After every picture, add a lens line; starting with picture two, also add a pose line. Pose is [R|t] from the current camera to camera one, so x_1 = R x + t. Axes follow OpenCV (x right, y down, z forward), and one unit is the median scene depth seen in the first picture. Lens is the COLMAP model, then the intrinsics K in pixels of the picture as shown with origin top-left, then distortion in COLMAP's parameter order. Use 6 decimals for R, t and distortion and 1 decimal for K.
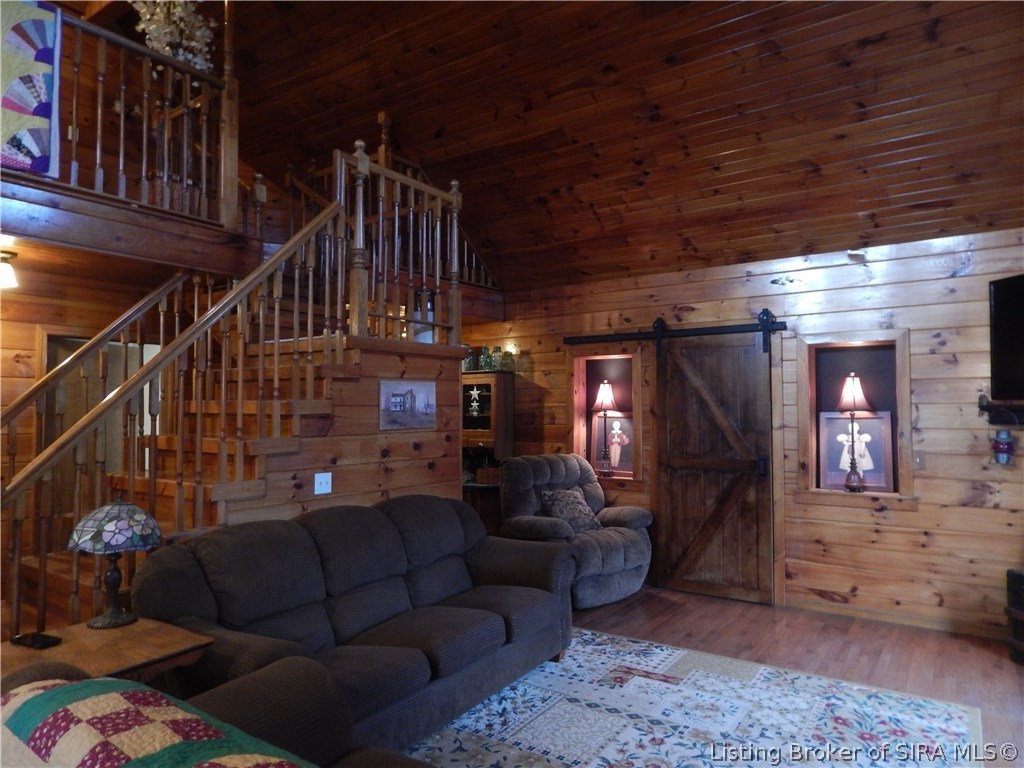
lens RADIAL K [[673.8, 0, 513.1], [0, 673.8, 380.3], [0, 0, 1]] dist [-0.004846, -0.001101]
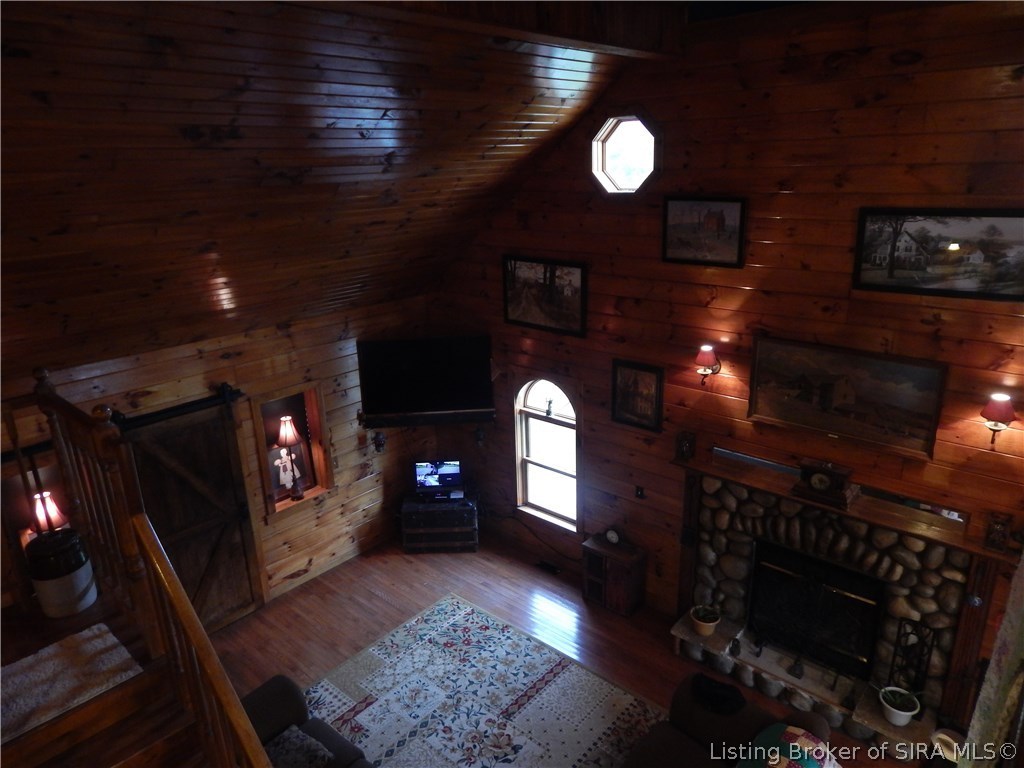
lens RADIAL K [[668.4, 0, 513.0], [0, 668.4, 379.7], [0, 0, 1]] dist [-0.002490, -0.003385]
pose [[0.120929, -0.301016, 0.945920, -0.697064], [-0.014523, 0.952275, 0.304895, -0.517582], [-0.992555, -0.050608, 0.110786, 0.458747]]
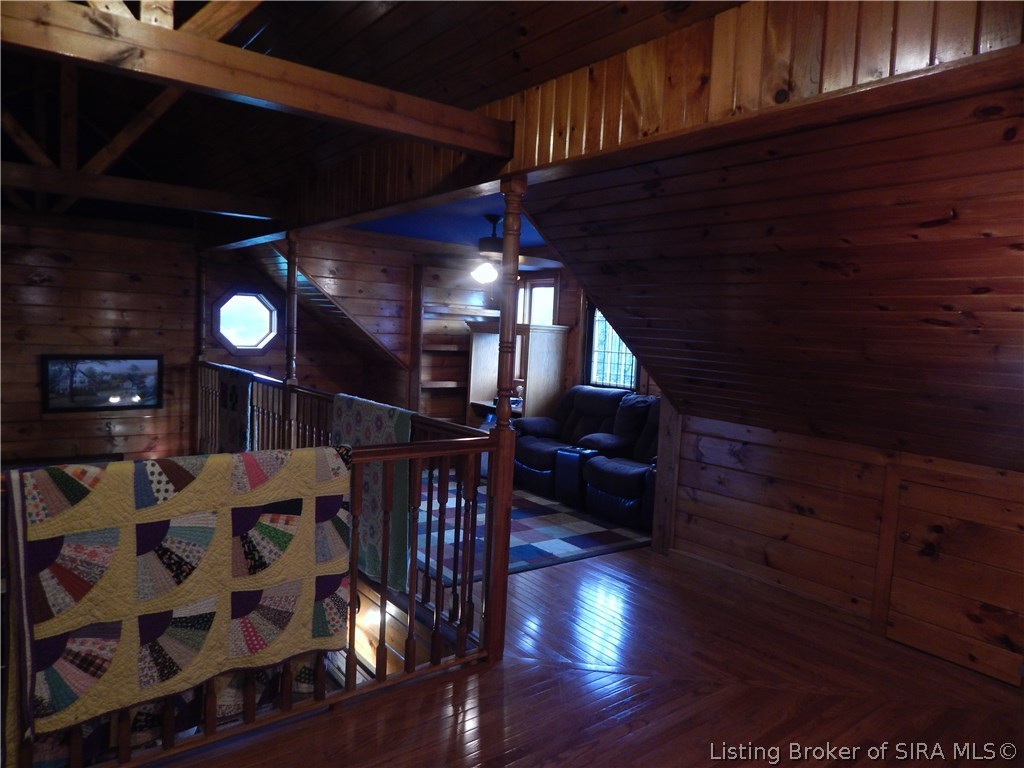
lens RADIAL K [[668.2, 0, 507.4], [0, 668.2, 386.7], [0, 0, 1]] dist [0.002948, -0.004369]
pose [[-0.952130, -0.065208, 0.298658, -0.926360], [-0.055322, 0.997608, 0.041445, -0.510192], [-0.300646, 0.022939, -0.953460, 1.052497]]
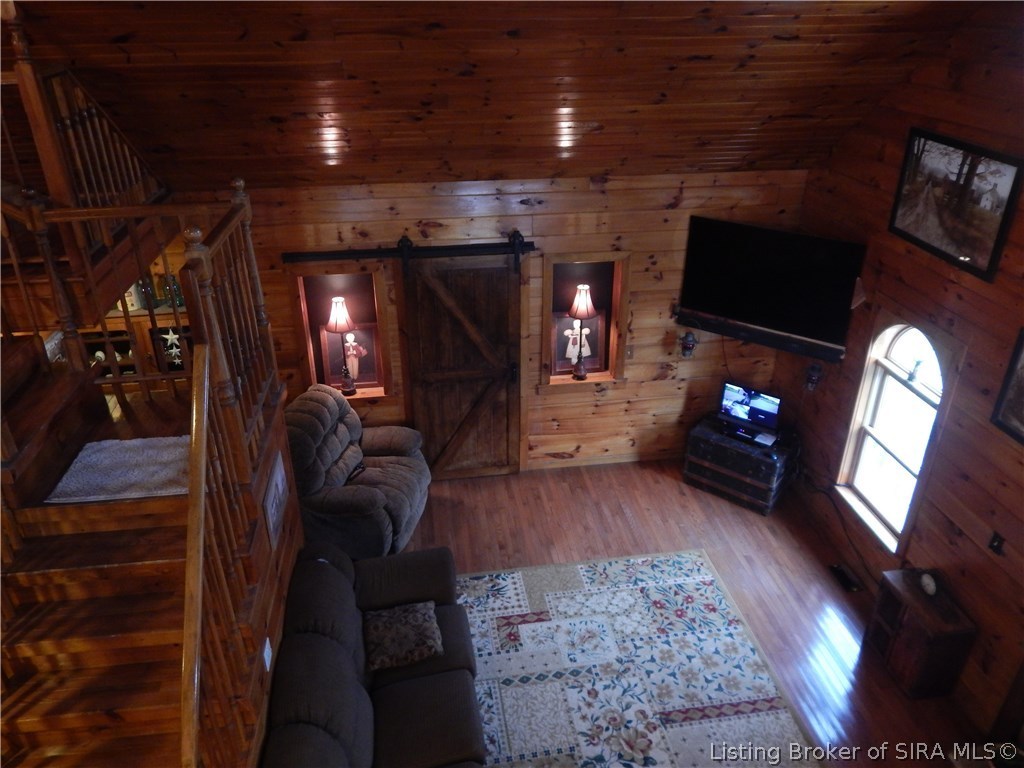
lens RADIAL K [[734.3, 0, 514.4], [0, 734.3, 380.3], [0, 0, 1]] dist [-0.013352, -0.005084]
pose [[0.733848, -0.311946, 0.603454, -0.410479], [-0.030353, 0.872384, 0.487877, -0.508750], [-0.678635, -0.376345, 0.630729, 0.256655]]
